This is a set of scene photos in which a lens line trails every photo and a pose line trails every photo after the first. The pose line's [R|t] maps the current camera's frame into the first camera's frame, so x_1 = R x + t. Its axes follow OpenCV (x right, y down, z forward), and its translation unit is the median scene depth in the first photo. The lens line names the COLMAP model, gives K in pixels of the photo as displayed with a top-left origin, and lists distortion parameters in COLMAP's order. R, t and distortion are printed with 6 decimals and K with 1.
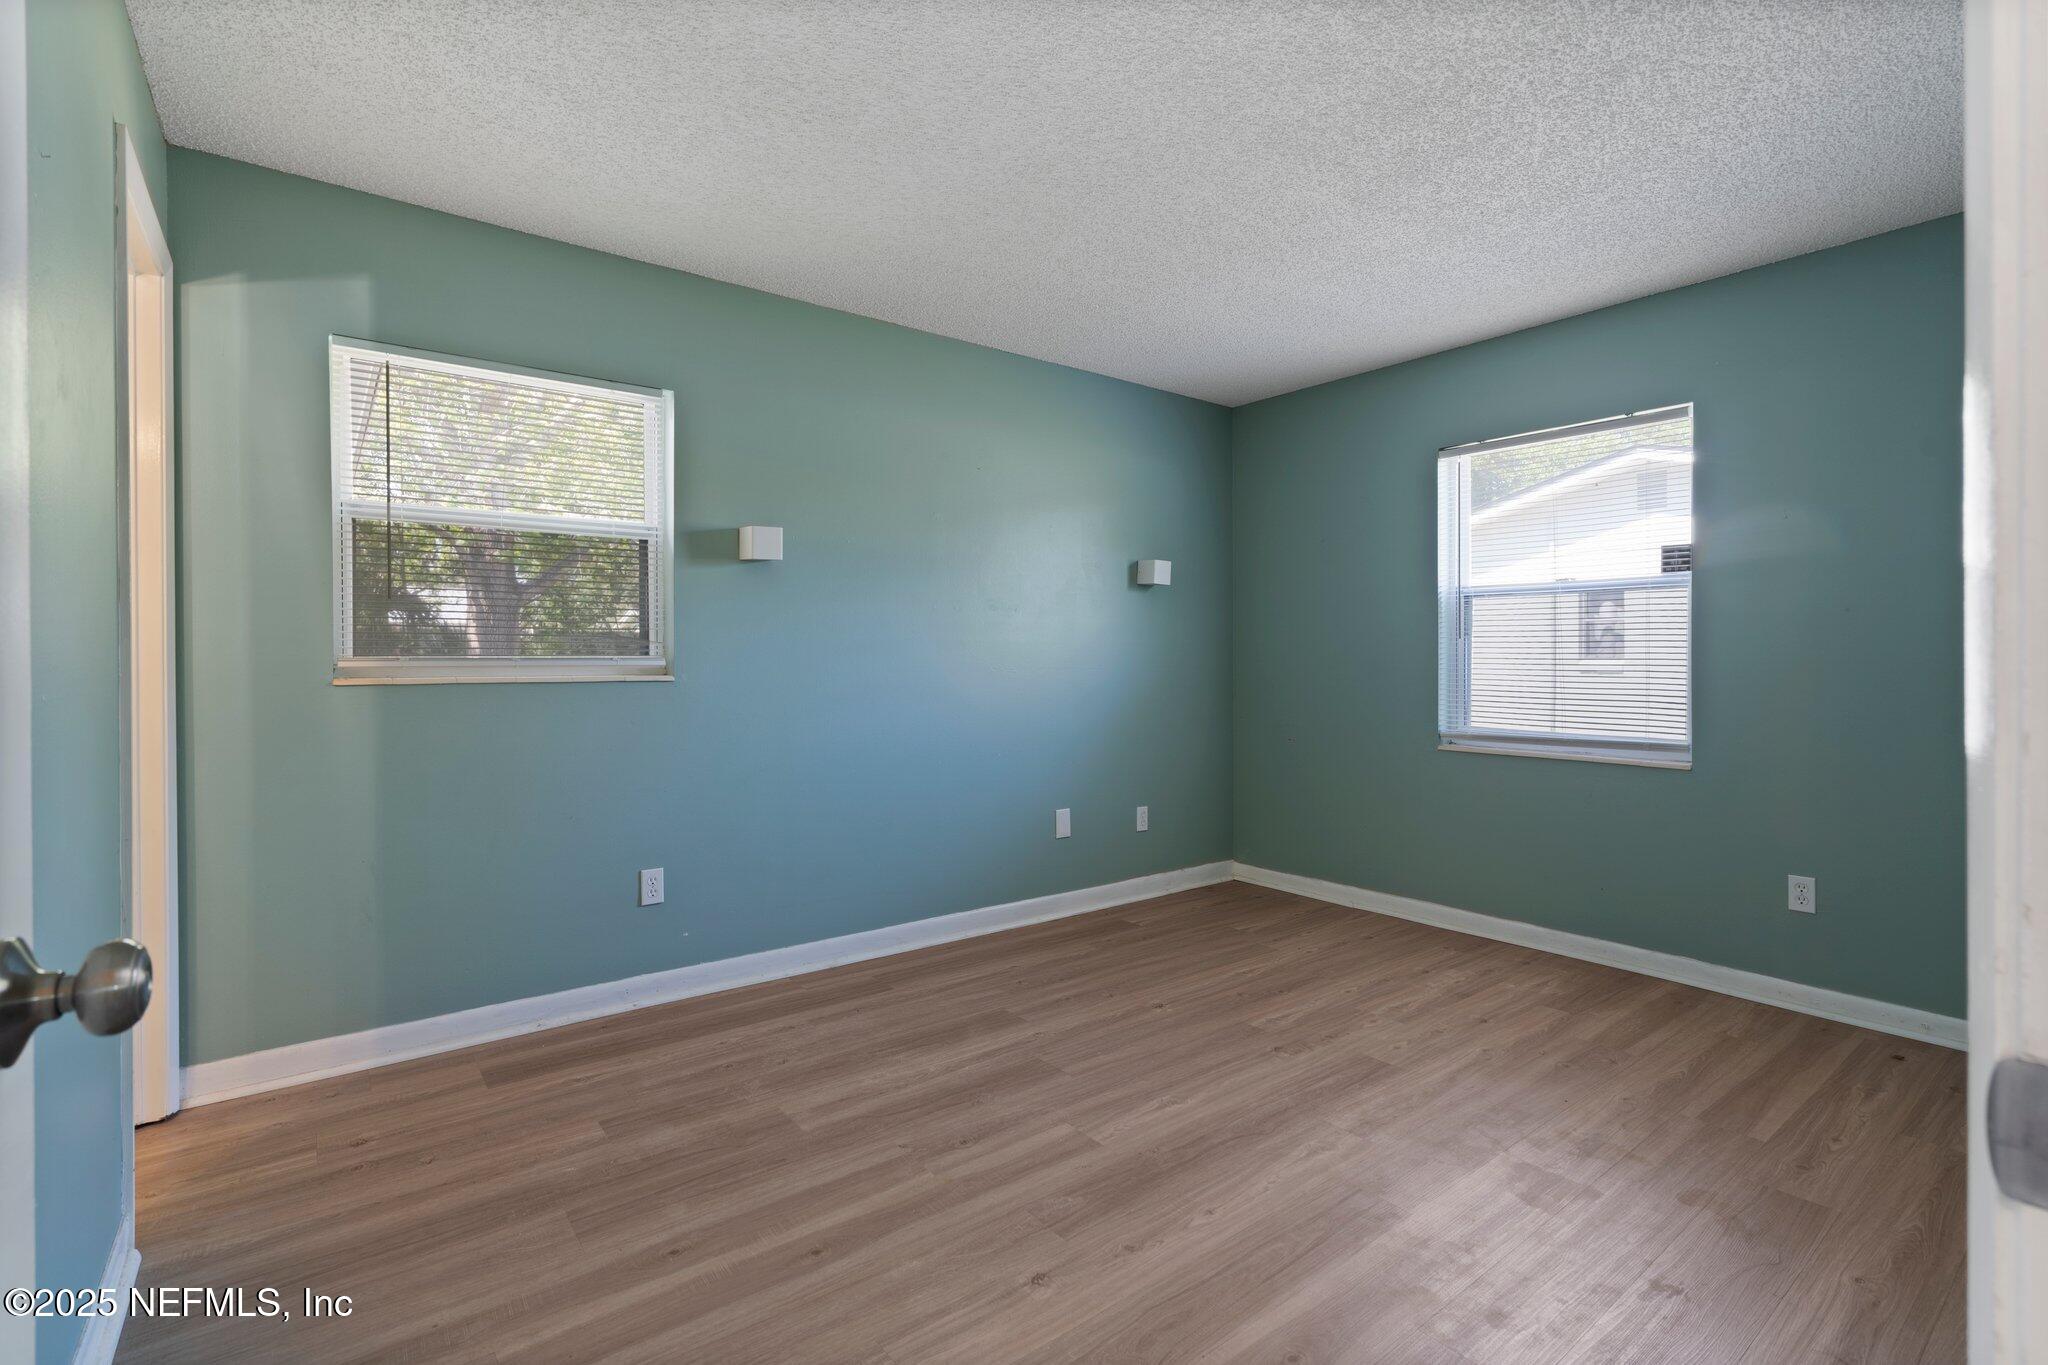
lens RADIAL K [[922.9, 0, 1024.0], [0, 922.9, 682.5], [0, 0, 1]] dist [-0.003927, -0.000213]
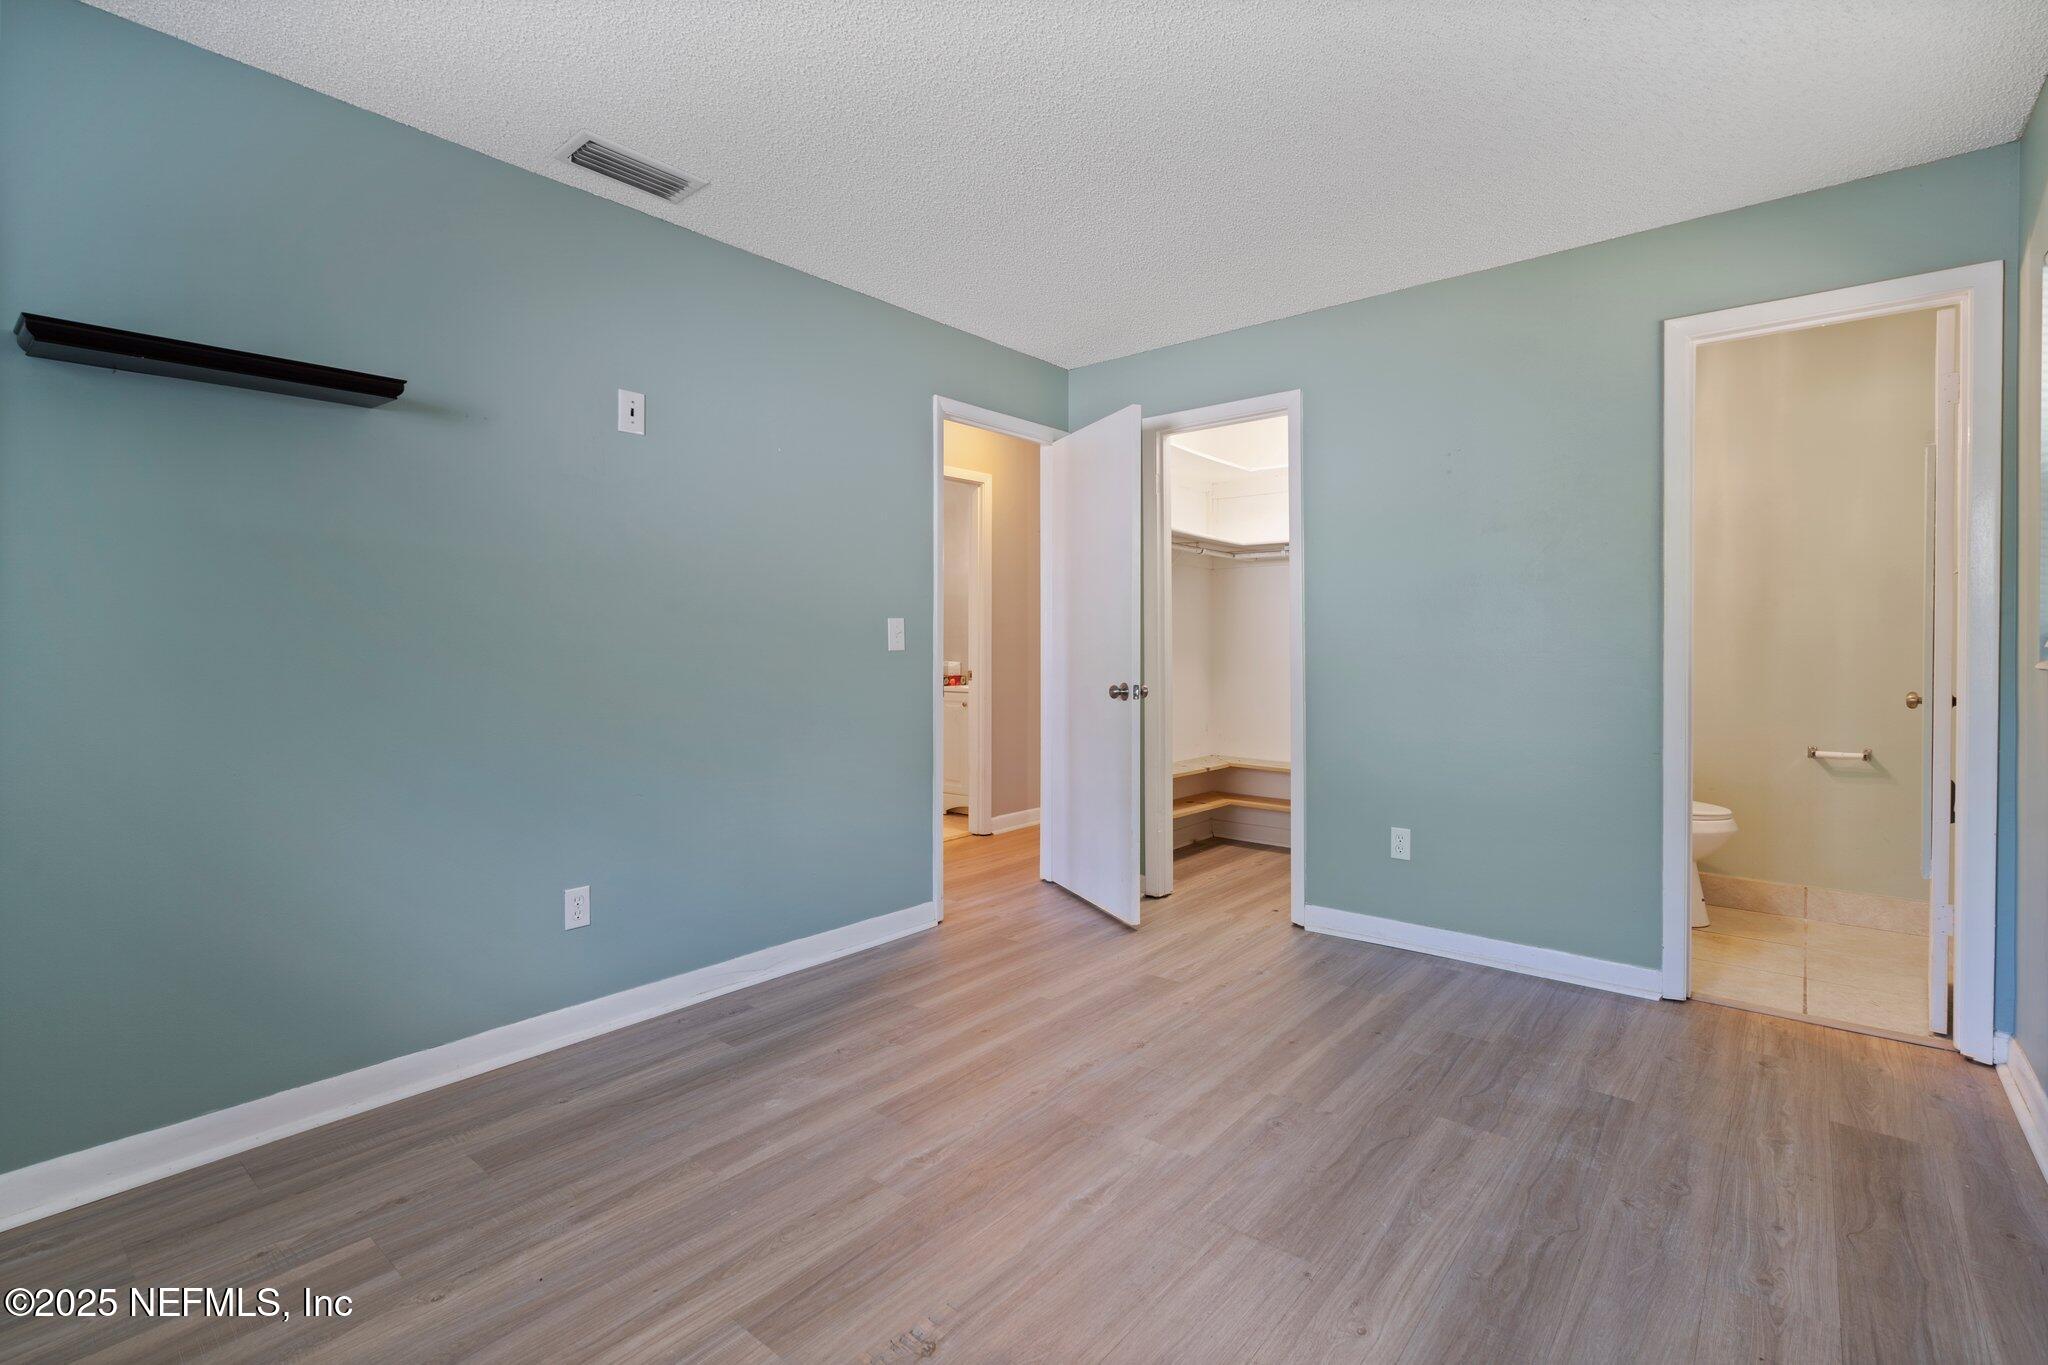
lens RADIAL K [[922.9, 0, 1024.0], [0, 922.9, 682.5], [0, 0, 1]] dist [-0.003927, -0.000213]
pose [[-0.977010, 0.011527, -0.212881, 0.404321], [-0.001362, 0.998179, 0.060300, -0.038068], [0.213189, 0.059204, -0.975216, 1.860840]]
